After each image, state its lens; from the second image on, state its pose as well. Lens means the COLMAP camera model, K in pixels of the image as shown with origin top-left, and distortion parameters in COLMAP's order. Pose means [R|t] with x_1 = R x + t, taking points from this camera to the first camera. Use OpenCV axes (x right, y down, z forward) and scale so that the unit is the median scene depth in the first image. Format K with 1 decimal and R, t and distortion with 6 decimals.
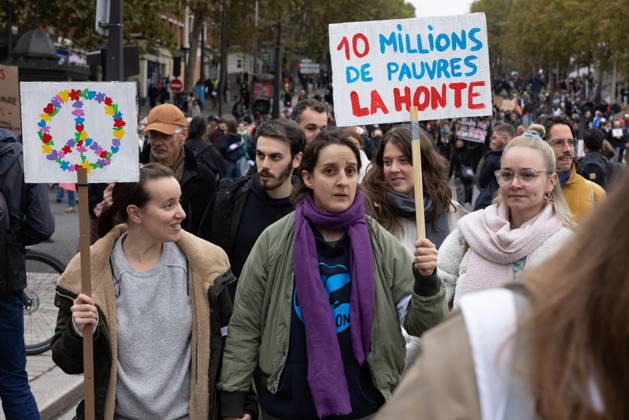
lens RADIAL K [[1163.5, 0, 314.5], [0, 1163.5, 210.0], [0, 0, 1]] dist [0.063397, -0.207434]
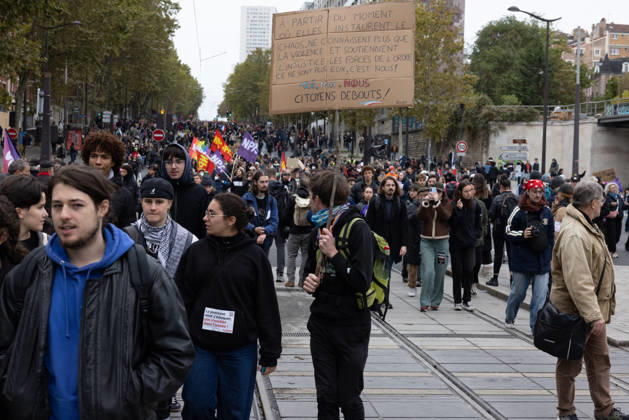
lens RADIAL K [[949.6, 0, 314.5], [0, 949.6, 210.0], [0, 0, 1]] dist [0.003095, 0.046412]
pose [[0.976871, -0.011803, 0.213502, -0.009250], [0.016536, 0.999655, -0.020398, 0.002811], [-0.213188, 0.023456, 0.976730, -0.057407]]
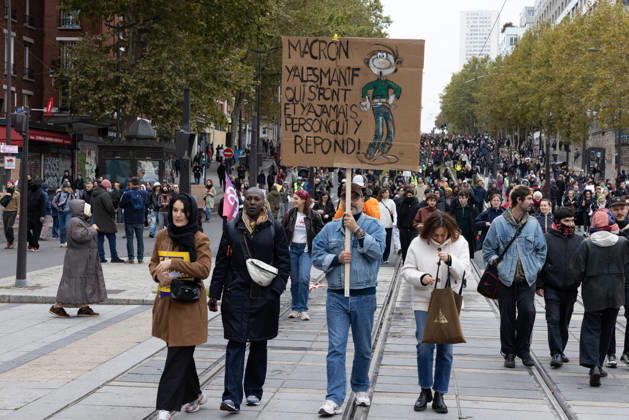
lens RADIAL K [[1008.7, 0, 314.5], [0, 1008.7, 210.0], [0, 0, 1]] dist [0.012550, -0.048726]
pose [[0.999916, -0.010595, -0.007444, -0.004346], [0.010285, 0.999128, -0.040478, 0.005592], [0.007866, 0.040398, 0.999153, -0.108384]]
